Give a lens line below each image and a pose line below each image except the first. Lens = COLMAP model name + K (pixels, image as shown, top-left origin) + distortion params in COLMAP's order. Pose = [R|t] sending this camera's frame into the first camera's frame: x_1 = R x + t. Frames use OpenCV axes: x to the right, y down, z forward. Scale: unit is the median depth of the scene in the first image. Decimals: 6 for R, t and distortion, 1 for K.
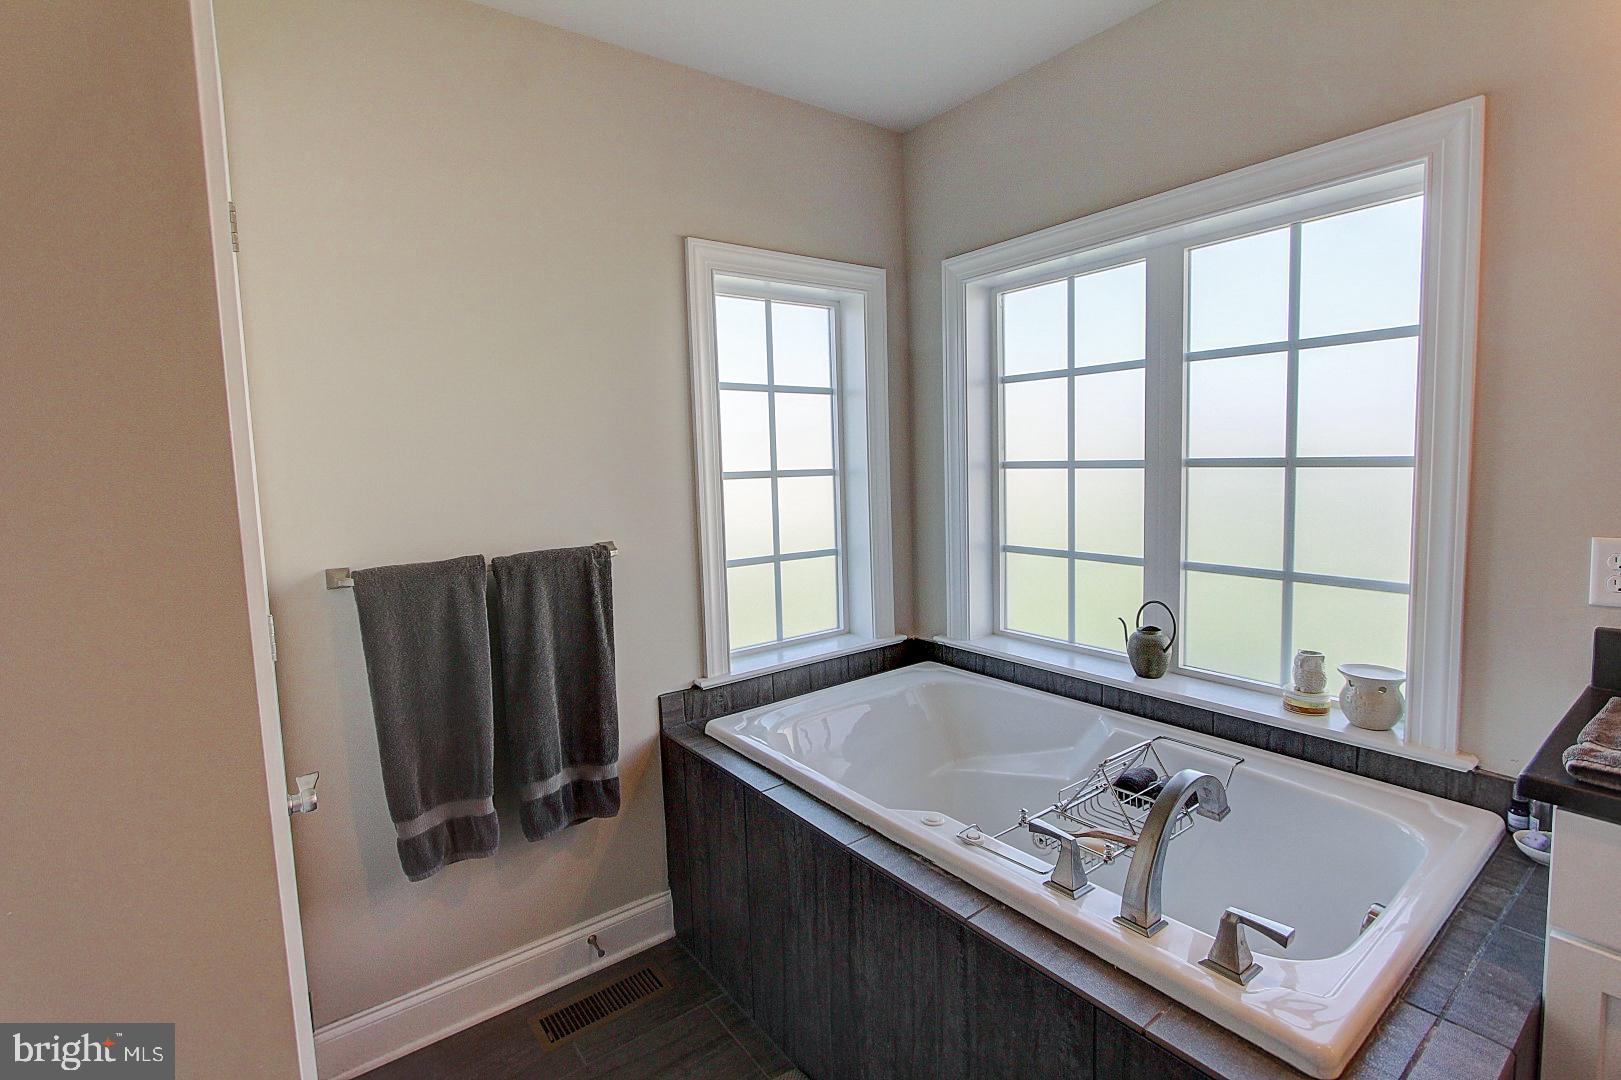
lens RADIAL K [[745.0, 0, 813.2], [0, 745.0, 535.9], [0, 0, 1]] dist [-0.013070, 0.002273]
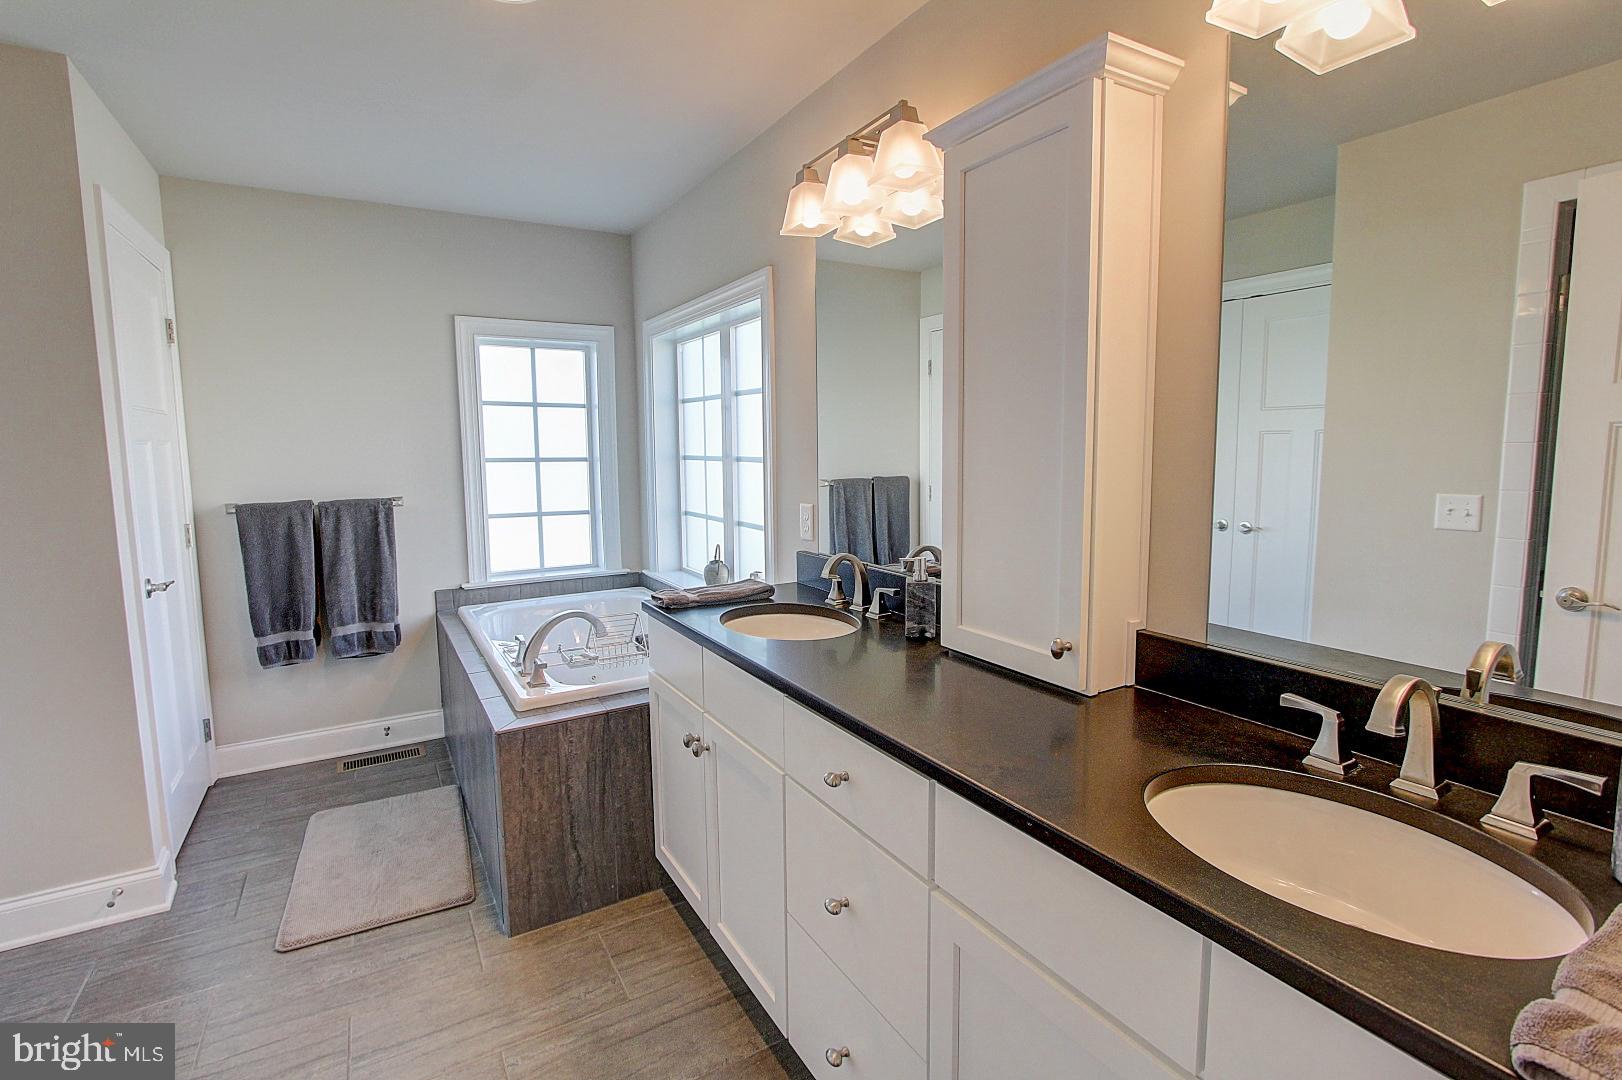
lens RADIAL K [[745.4, 0, 807.0], [0, 745.4, 530.9], [0, 0, 1]] dist [-0.013070, 0.002273]
pose [[0.993262, 0.038448, -0.109329, 0.906796], [-0.036426, 0.999127, 0.020431, 0.018159], [0.110019, -0.016311, 0.993796, -0.639408]]
